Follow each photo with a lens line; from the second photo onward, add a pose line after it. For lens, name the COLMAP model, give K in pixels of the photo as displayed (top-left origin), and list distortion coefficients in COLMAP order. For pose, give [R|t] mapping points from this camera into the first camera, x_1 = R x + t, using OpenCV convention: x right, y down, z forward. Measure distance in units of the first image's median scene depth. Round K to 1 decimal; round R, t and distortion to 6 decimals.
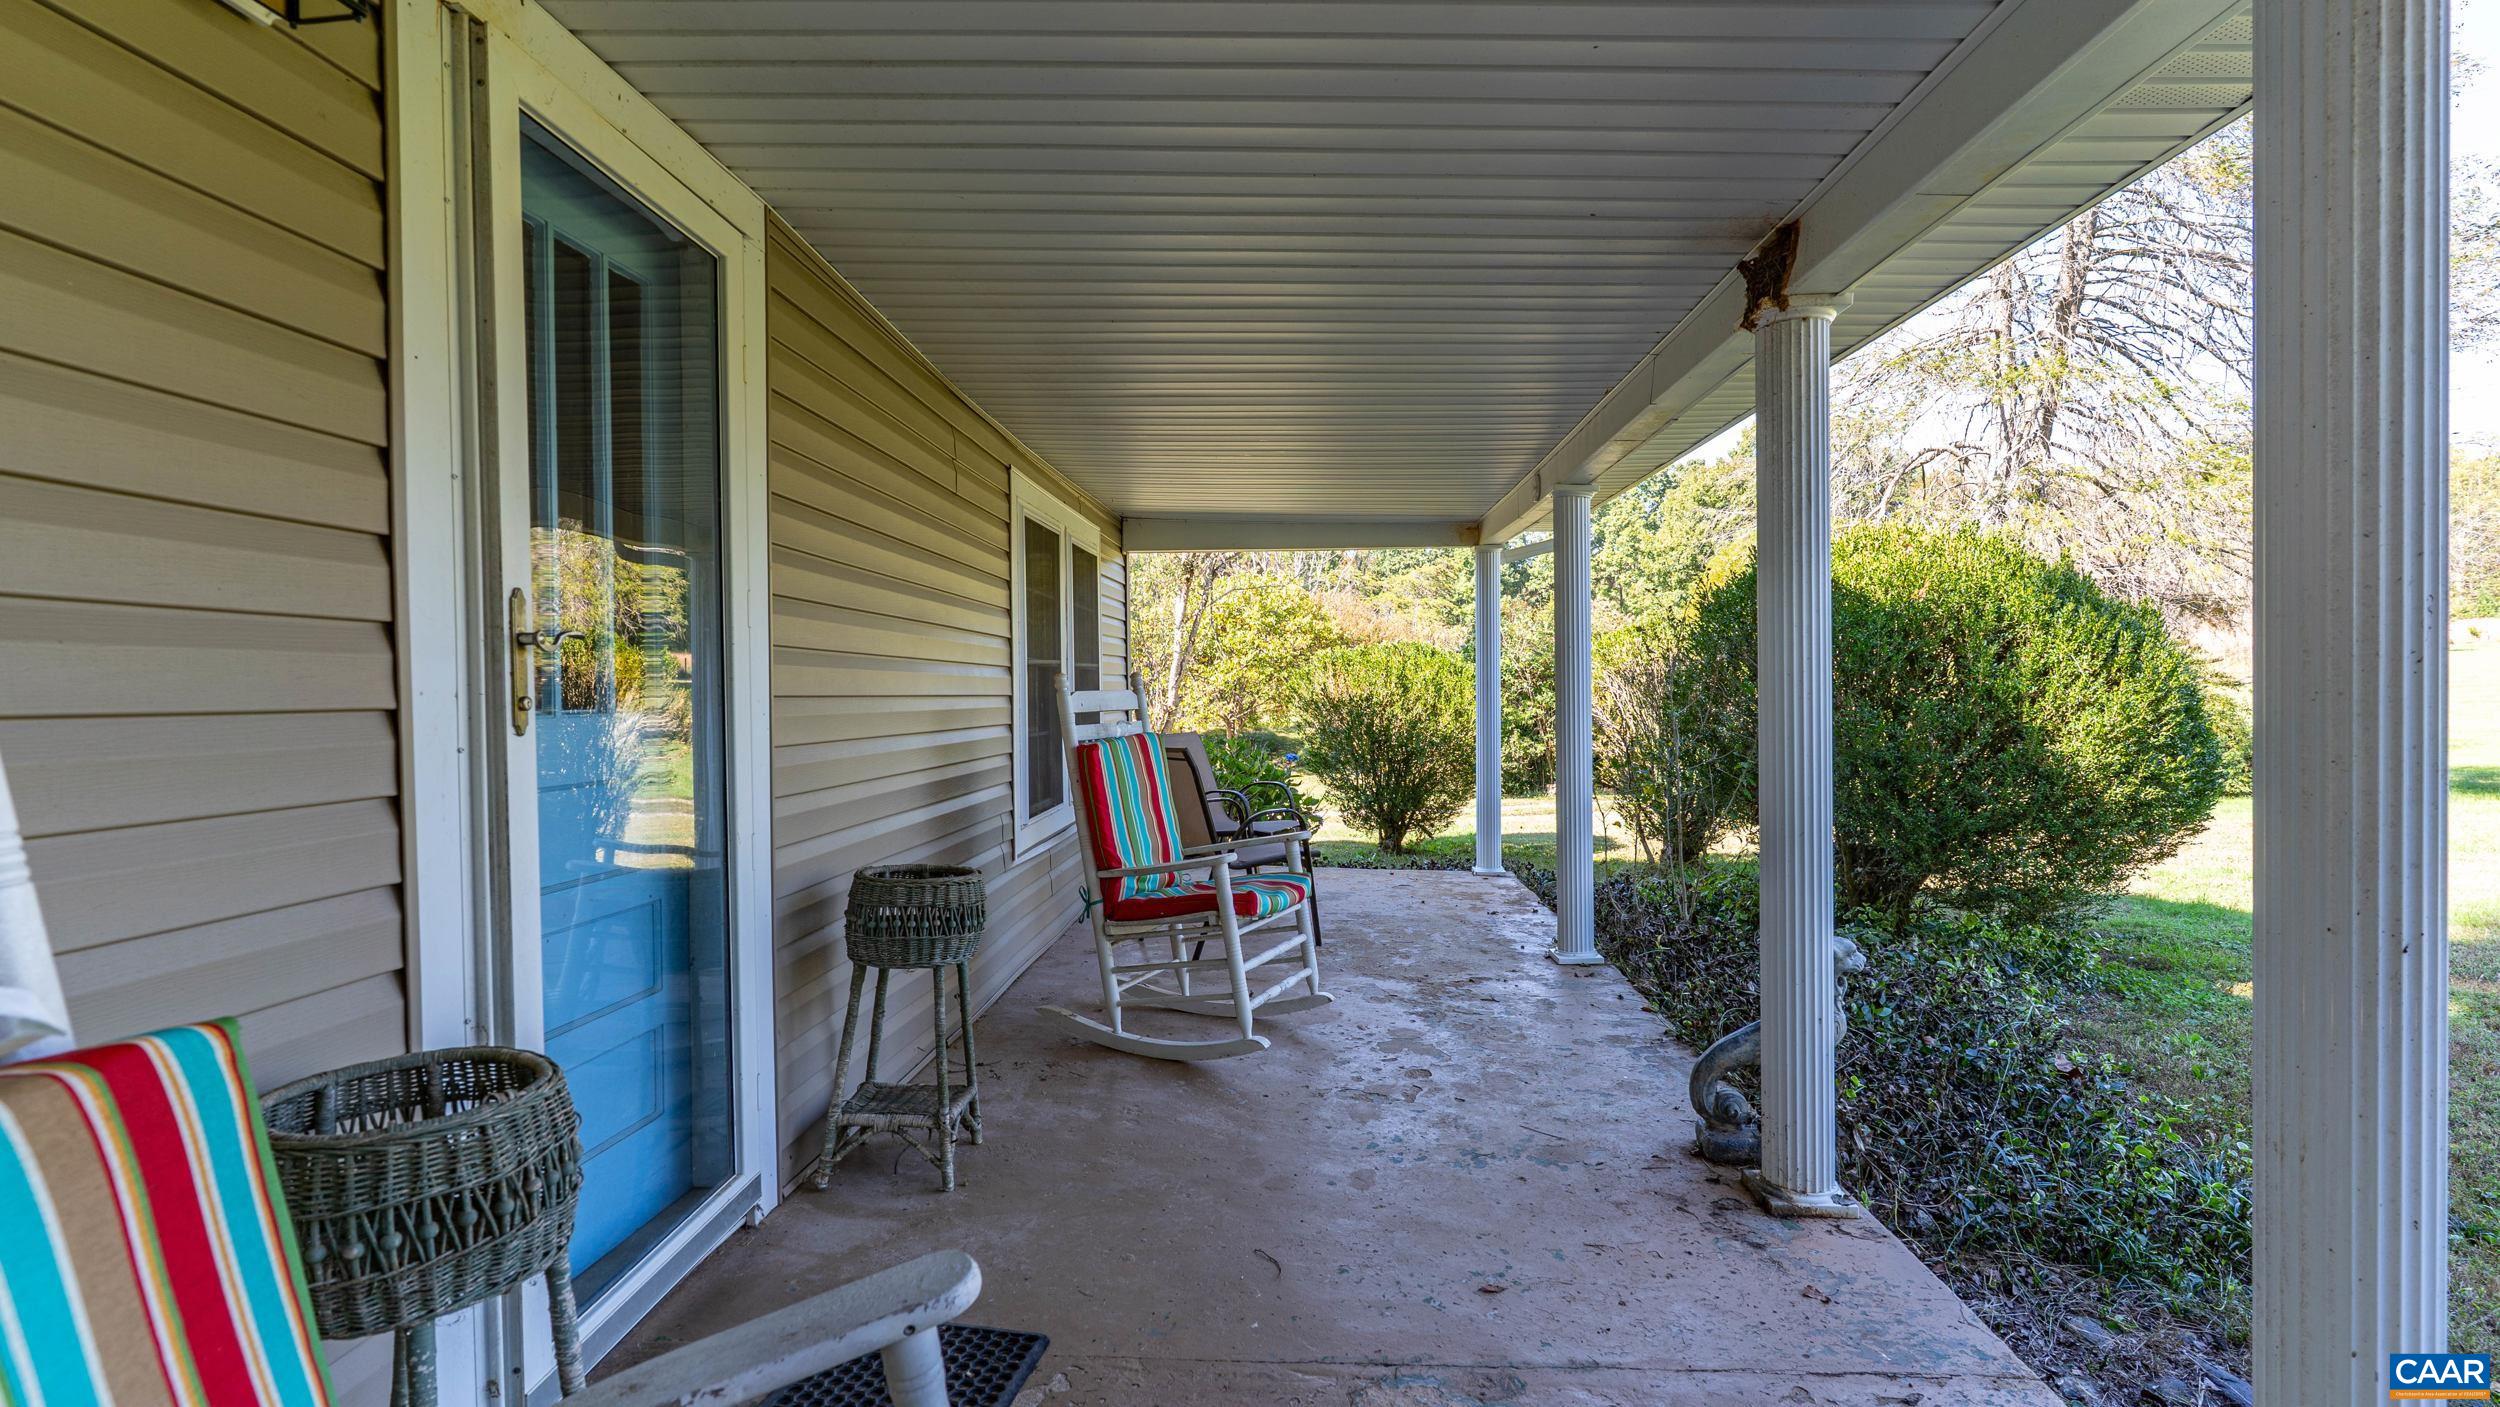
lens RADIAL K [[1199.5, 0, 1250.0], [0, 1199.5, 703.5], [0, 0, 1]] dist [0.000598, -0.000748]
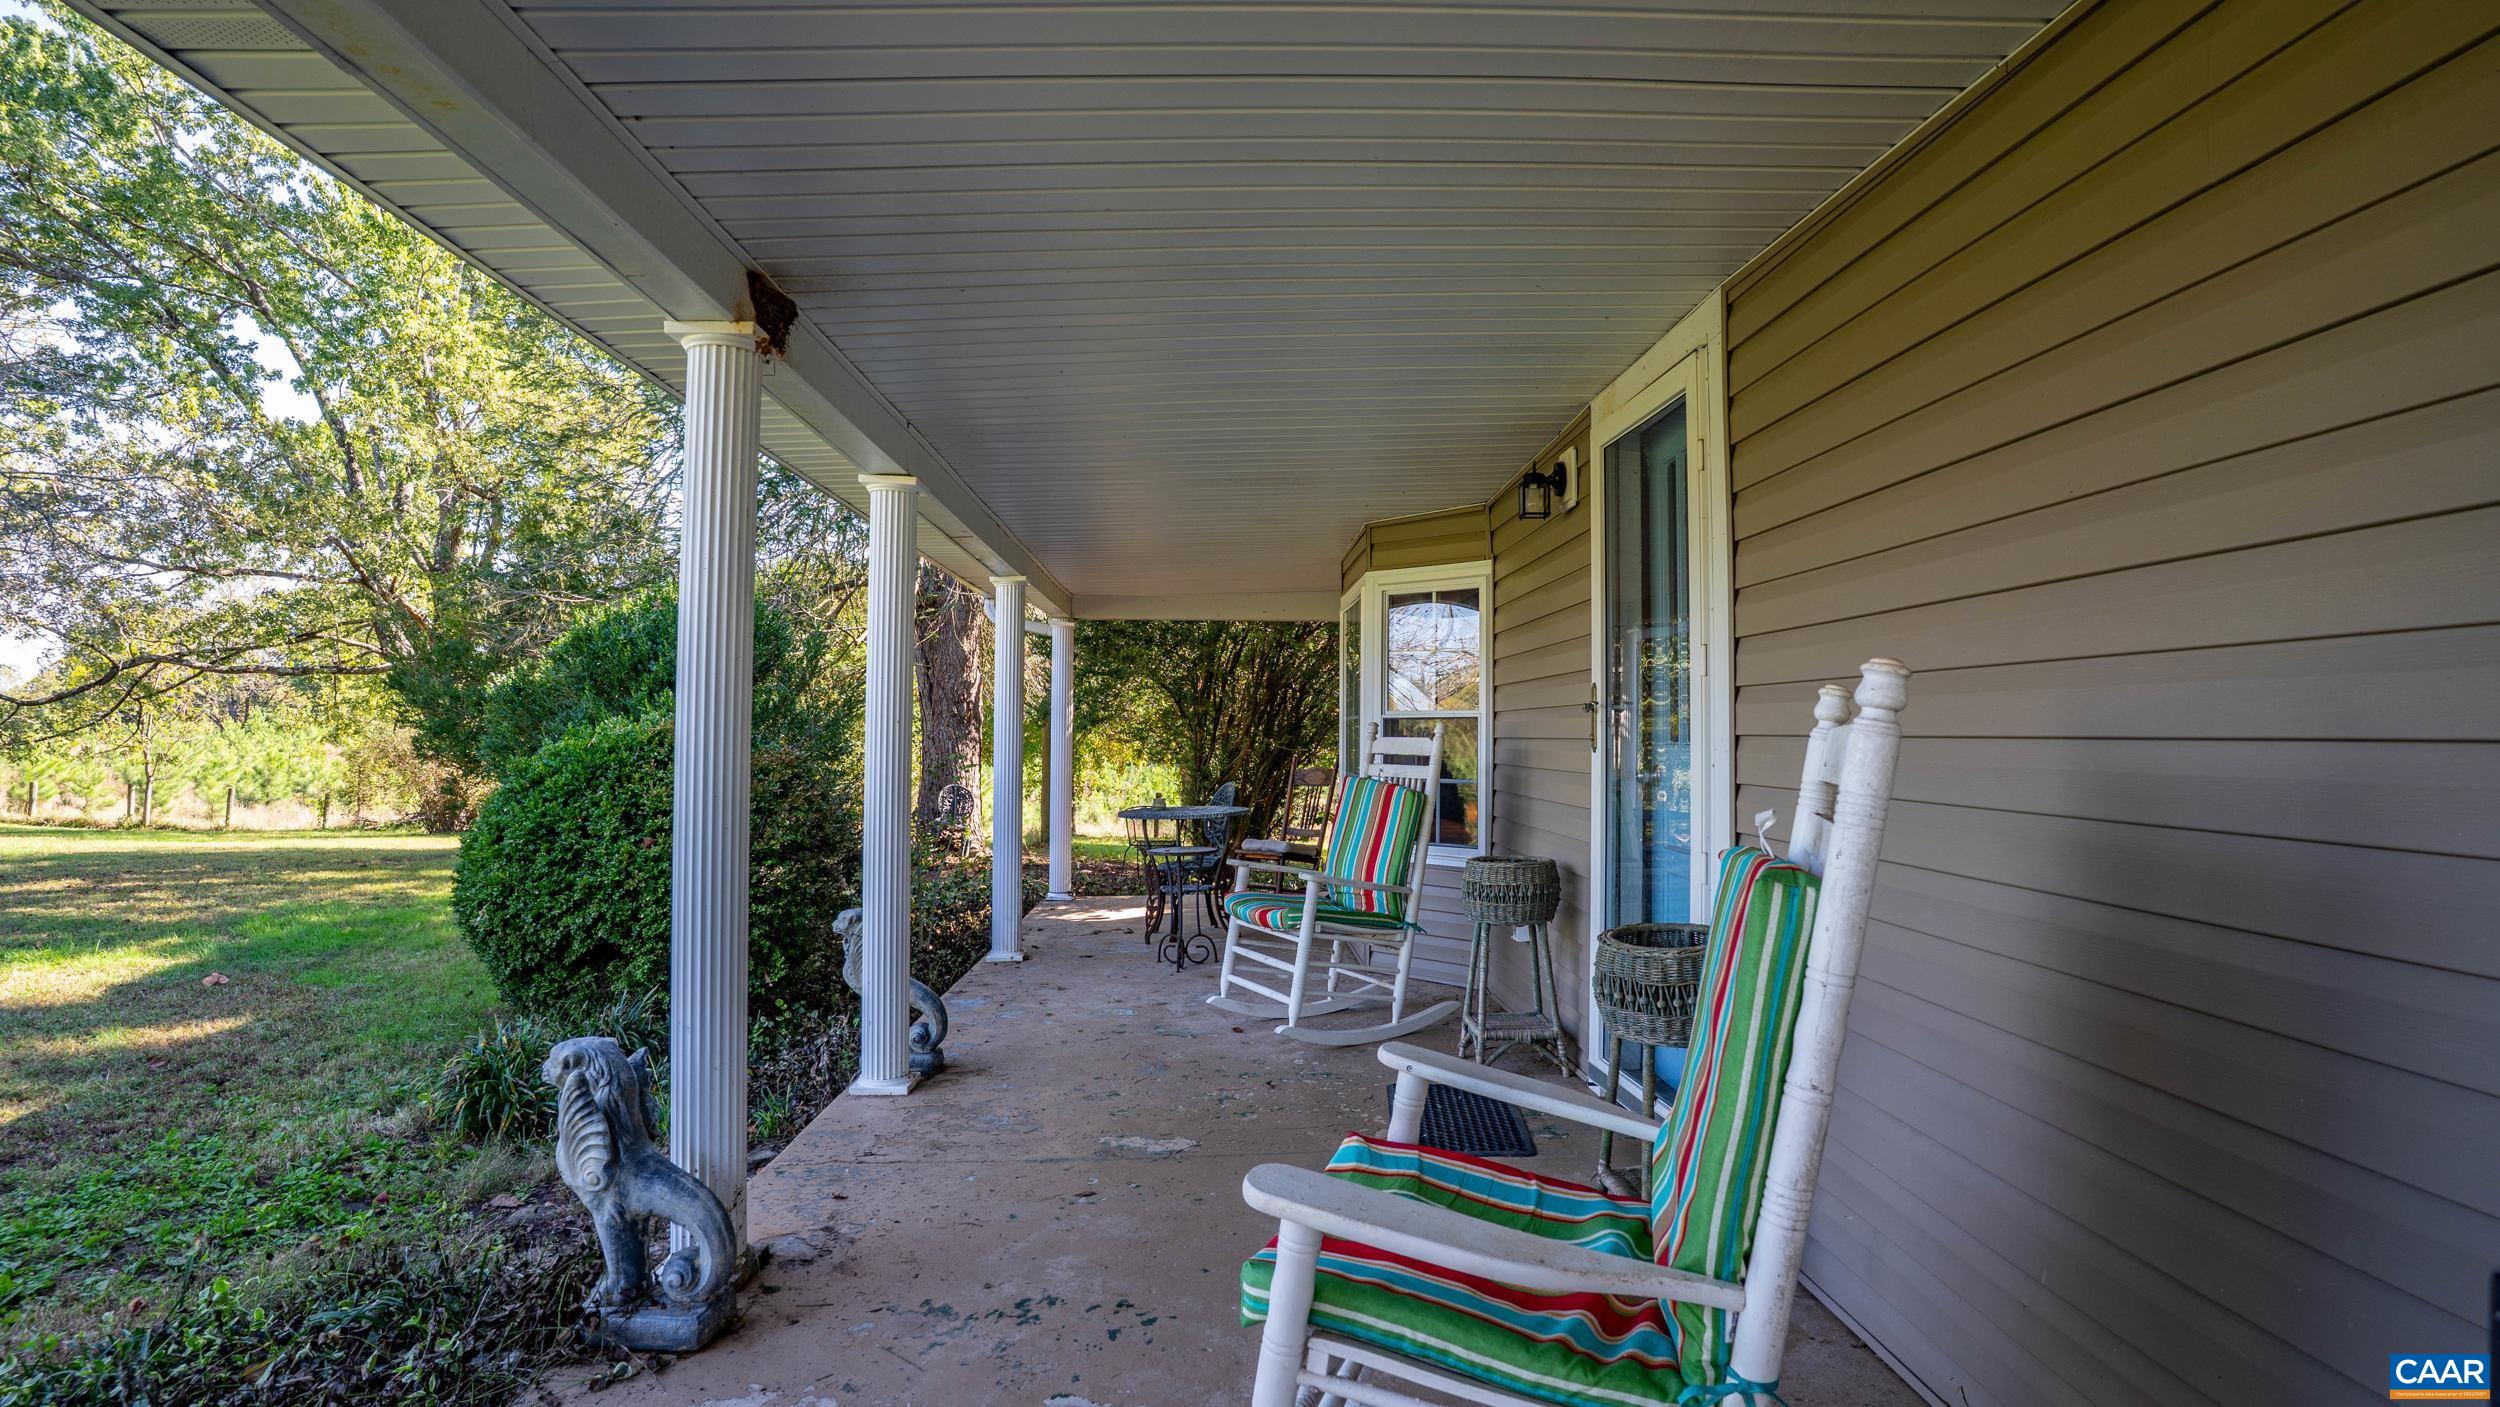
lens RADIAL K [[1199.5, 0, 1250.0], [0, 1199.5, 703.5], [0, 0, 1]] dist [0.000598, -0.000748]
pose [[-0.996661, -0.002078, -0.081619, 0.113886], [-0.000390, 0.999786, -0.020703, -0.019334], [0.081645, -0.020602, -0.996449, 2.074625]]
